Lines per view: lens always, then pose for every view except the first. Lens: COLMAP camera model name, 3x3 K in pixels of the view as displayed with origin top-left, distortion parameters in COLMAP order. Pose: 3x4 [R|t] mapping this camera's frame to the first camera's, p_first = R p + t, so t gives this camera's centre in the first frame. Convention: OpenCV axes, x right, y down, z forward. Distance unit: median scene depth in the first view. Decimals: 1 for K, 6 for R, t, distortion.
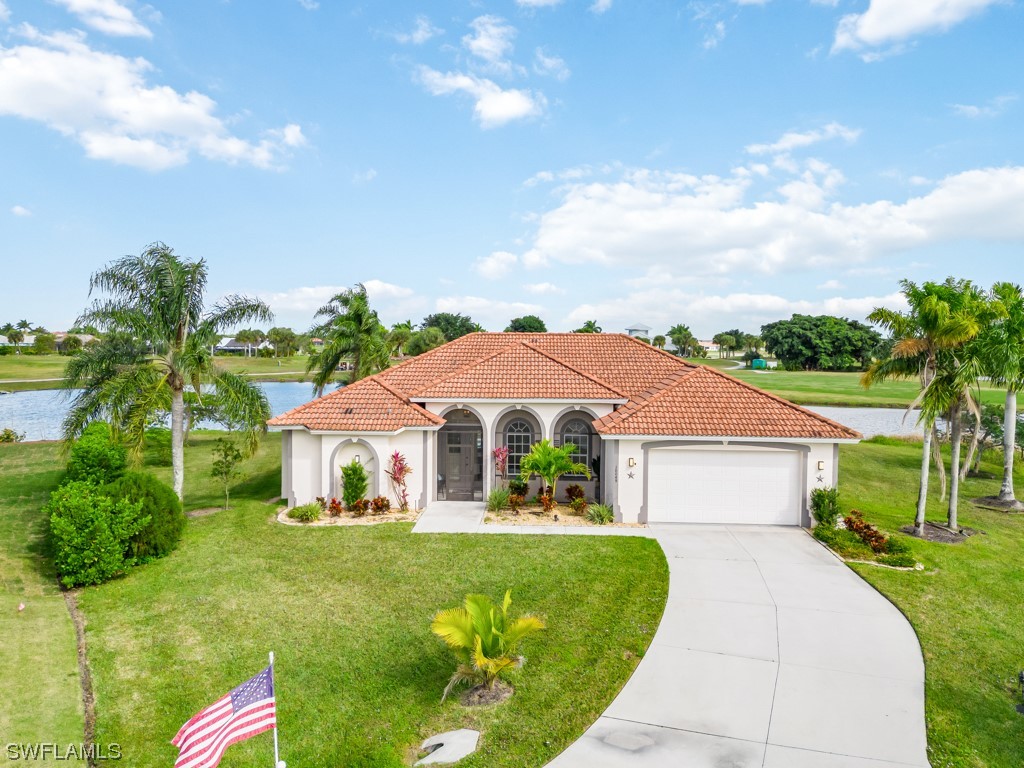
lens RADIAL K [[743.0, 0, 513.2], [0, 743.0, 370.8], [0, 0, 1]] dist [0.072389, -0.053877]
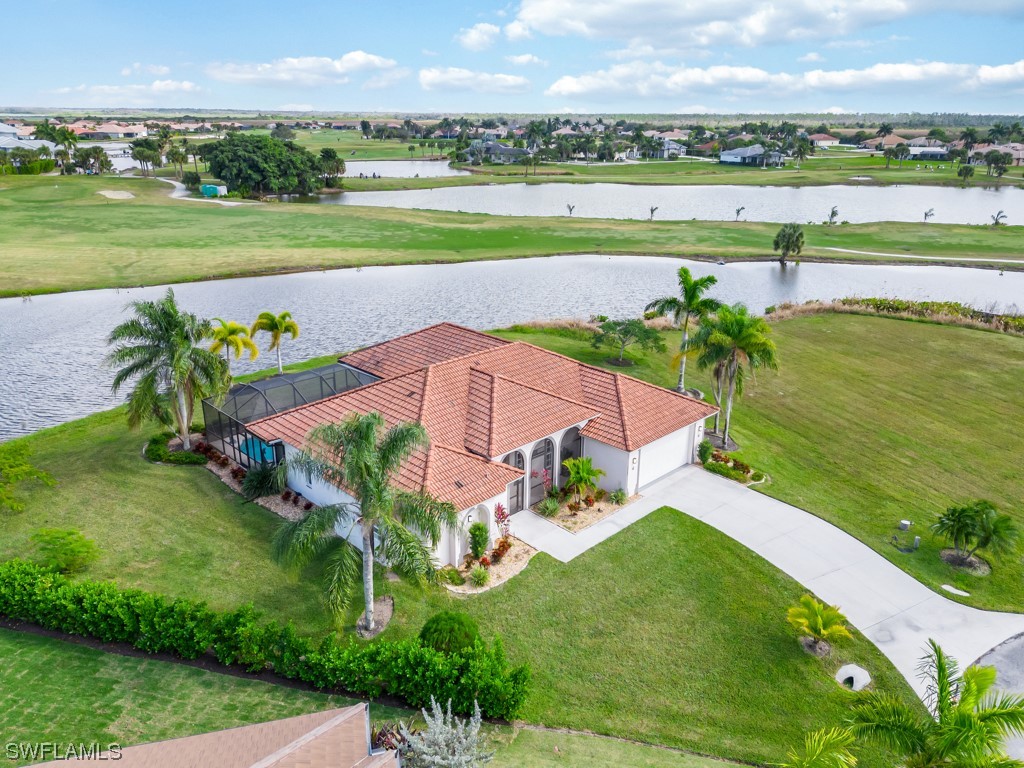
lens RADIAL K [[743.0, 0, 513.2], [0, 743.0, 370.8], [0, 0, 1]] dist [0.072389, -0.053877]
pose [[0.684227, -0.234015, 0.690703, -0.135722], [0.025744, 0.954277, 0.297813, -0.068209], [-0.728814, -0.185990, 0.658967, 0.026712]]
